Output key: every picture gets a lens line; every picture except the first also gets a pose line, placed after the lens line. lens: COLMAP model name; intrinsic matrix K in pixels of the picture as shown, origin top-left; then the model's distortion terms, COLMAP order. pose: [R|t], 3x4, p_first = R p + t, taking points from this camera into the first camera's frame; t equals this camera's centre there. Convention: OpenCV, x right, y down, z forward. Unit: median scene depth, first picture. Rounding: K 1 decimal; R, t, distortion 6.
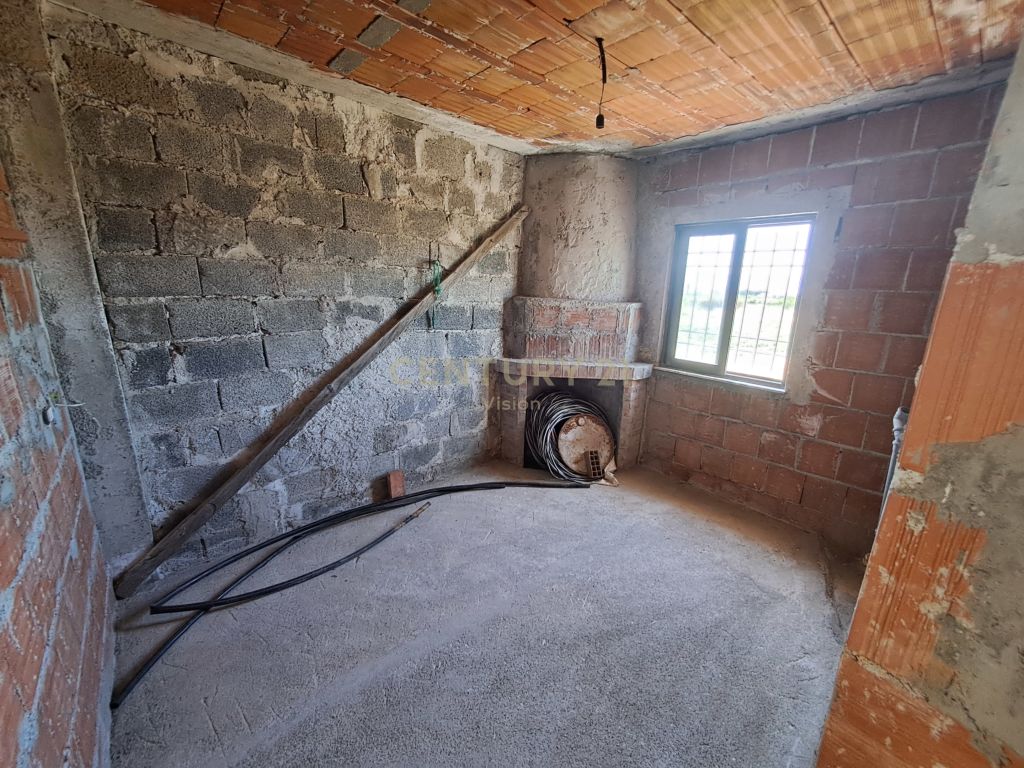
lens RADIAL K [[408.1, 0, 512.9], [0, 408.1, 384.4], [0, 0, 1]] dist [-0.009888, -0.000061]
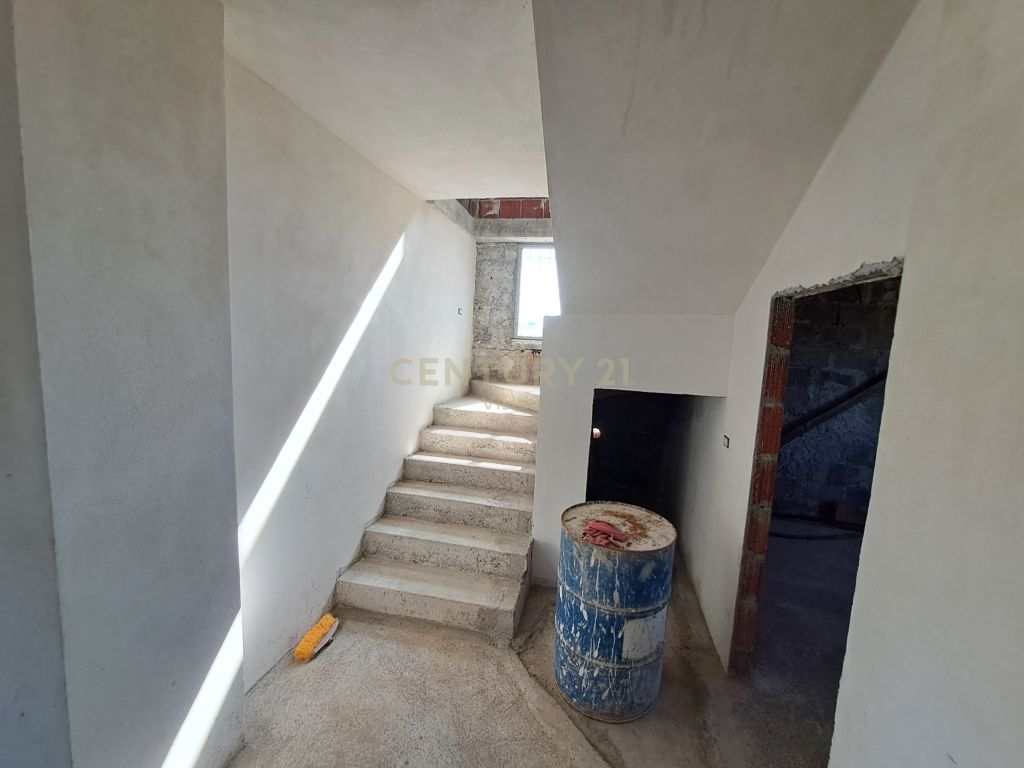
lens RADIAL K [[408.1, 0, 514.9], [0, 408.1, 385.9], [0, 0, 1]] dist [-0.009888, -0.000061]
pose [[0.601021, 0.092808, -0.793827, 0.083747], [-0.225896, 0.972463, -0.057338, 0.187019], [0.766645, 0.213783, 0.605435, -0.740778]]
